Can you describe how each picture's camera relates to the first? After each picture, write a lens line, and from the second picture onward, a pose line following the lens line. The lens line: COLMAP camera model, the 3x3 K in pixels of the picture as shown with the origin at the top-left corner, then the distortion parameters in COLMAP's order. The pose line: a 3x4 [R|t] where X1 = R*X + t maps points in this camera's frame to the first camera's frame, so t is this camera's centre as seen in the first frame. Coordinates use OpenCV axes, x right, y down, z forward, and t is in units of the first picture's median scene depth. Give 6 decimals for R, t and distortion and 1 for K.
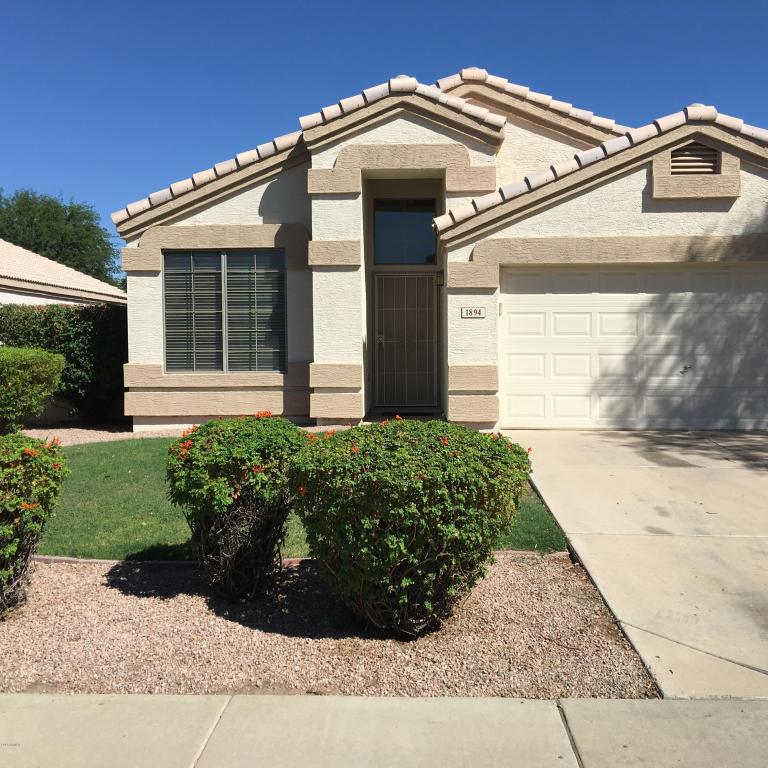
lens RADIAL K [[889.2, 0, 384.0], [0, 889.2, 384.0], [0, 0, 1]] dist [0.085912, -0.110628]
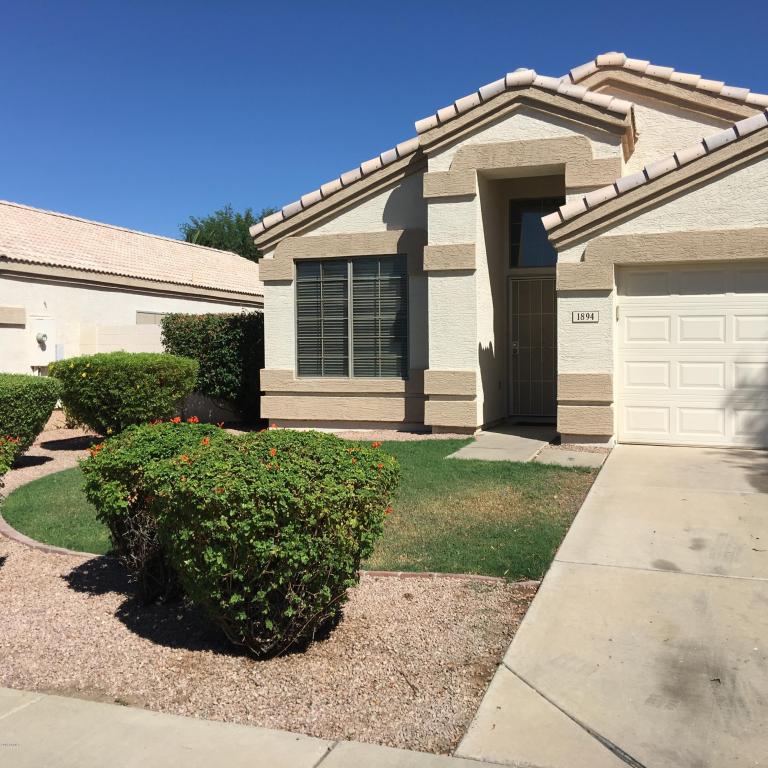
lens RADIAL K [[889.2, 0, 384.0], [0, 889.2, 384.0], [0, 0, 1]] dist [0.085912, -0.110628]
pose [[0.951464, 0.013493, -0.307464, 0.180616], [-0.015705, 0.999866, -0.004721, -0.002458], [0.307359, 0.009321, 0.951548, 0.050666]]
